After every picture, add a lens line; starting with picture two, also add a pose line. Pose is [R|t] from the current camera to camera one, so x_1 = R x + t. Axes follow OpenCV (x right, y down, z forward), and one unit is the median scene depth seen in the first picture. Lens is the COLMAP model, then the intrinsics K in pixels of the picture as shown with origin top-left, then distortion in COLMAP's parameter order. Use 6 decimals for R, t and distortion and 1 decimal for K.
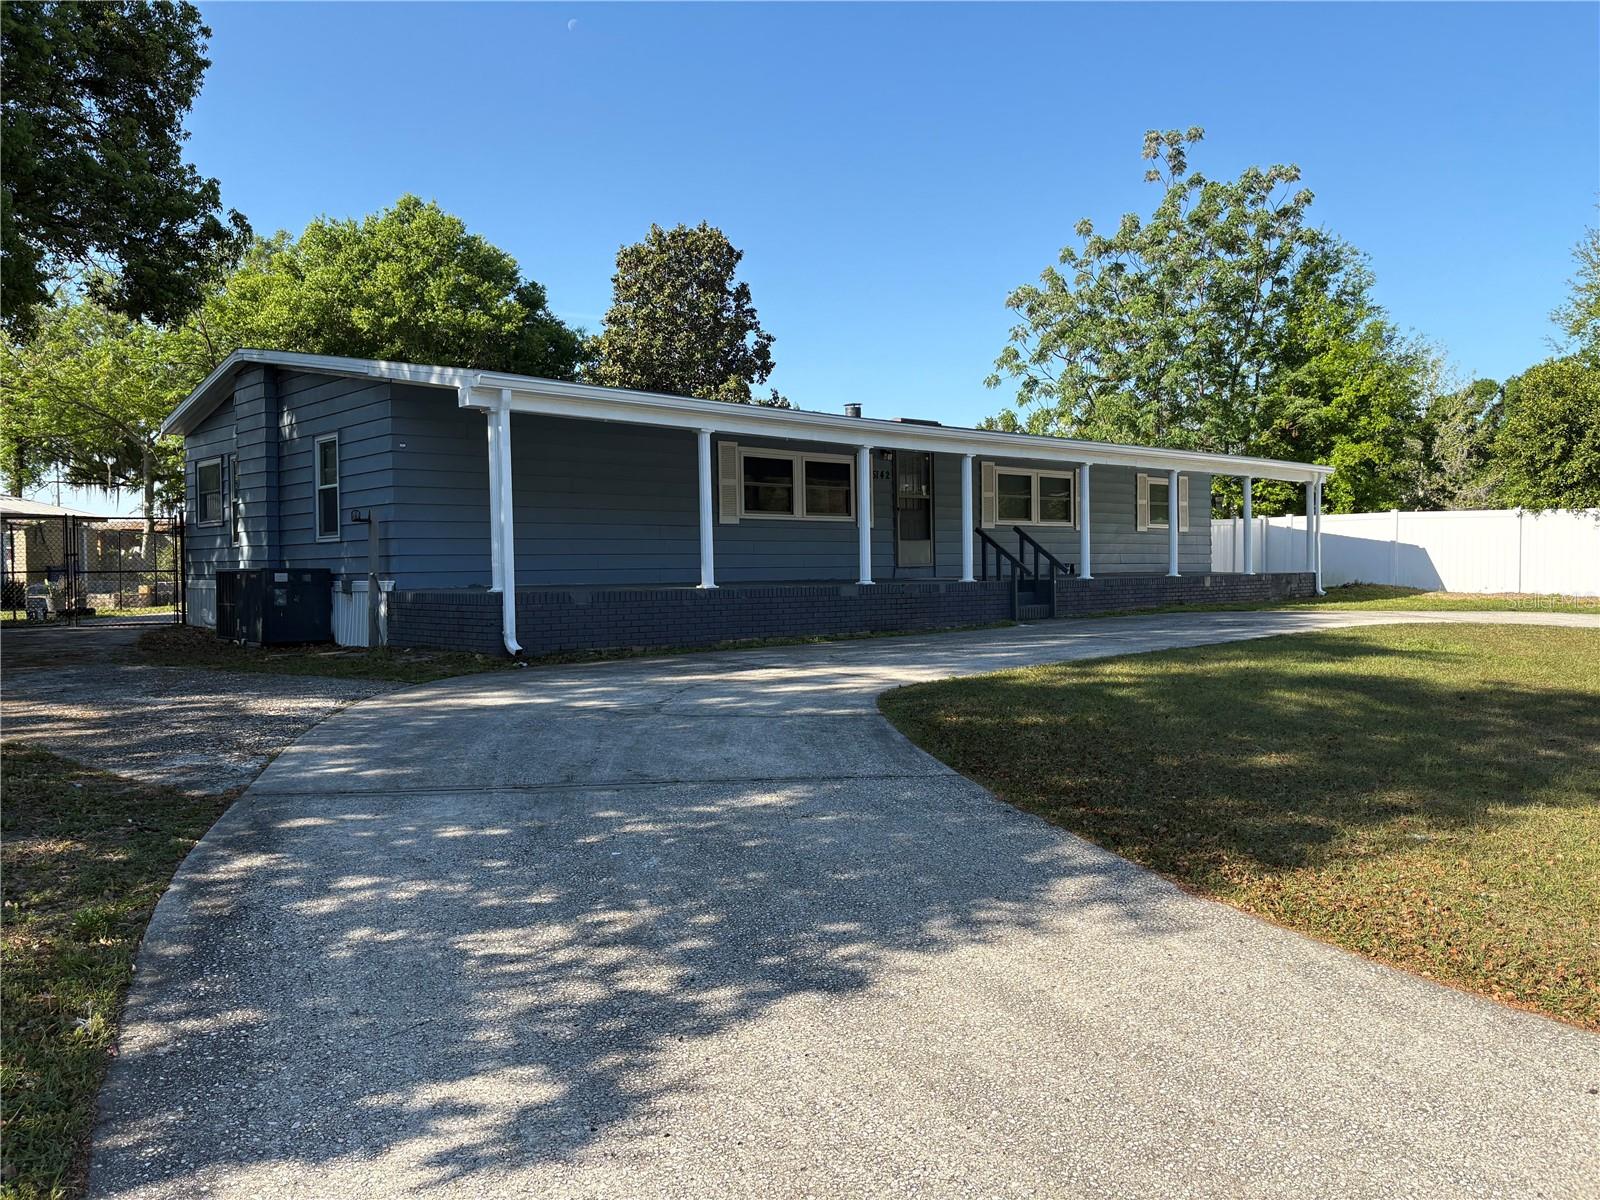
lens RADIAL K [[1206.9, 0, 800.0], [0, 1206.9, 600.0], [0, 0, 1]] dist [0.000459, 0.000253]
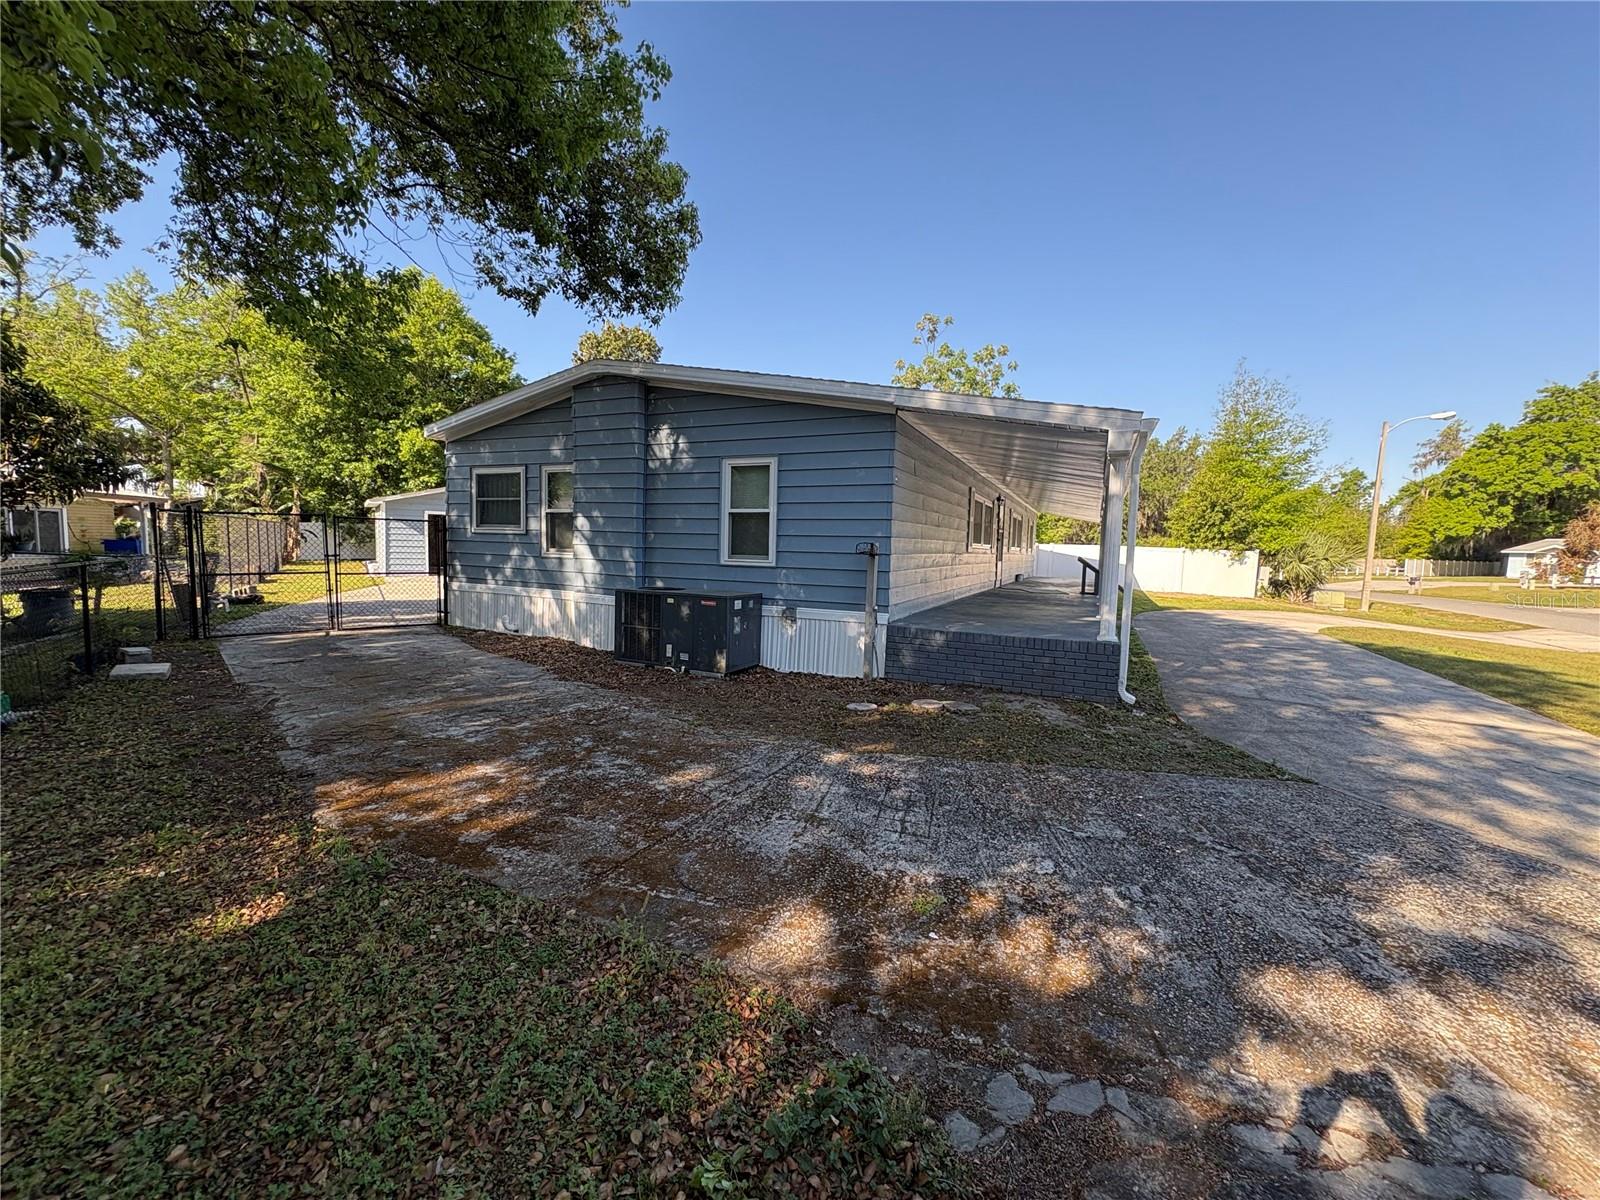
lens RADIAL K [[634.8, 0, 800.0], [0, 634.8, 600.0], [0, 0, 1]] dist [0.000433, 0.000023]
pose [[0.924478, 0.005009, 0.381202, -0.542410], [-0.027018, 0.998260, 0.052406, -0.047561], [-0.380276, -0.058748, 0.923005, 0.478016]]
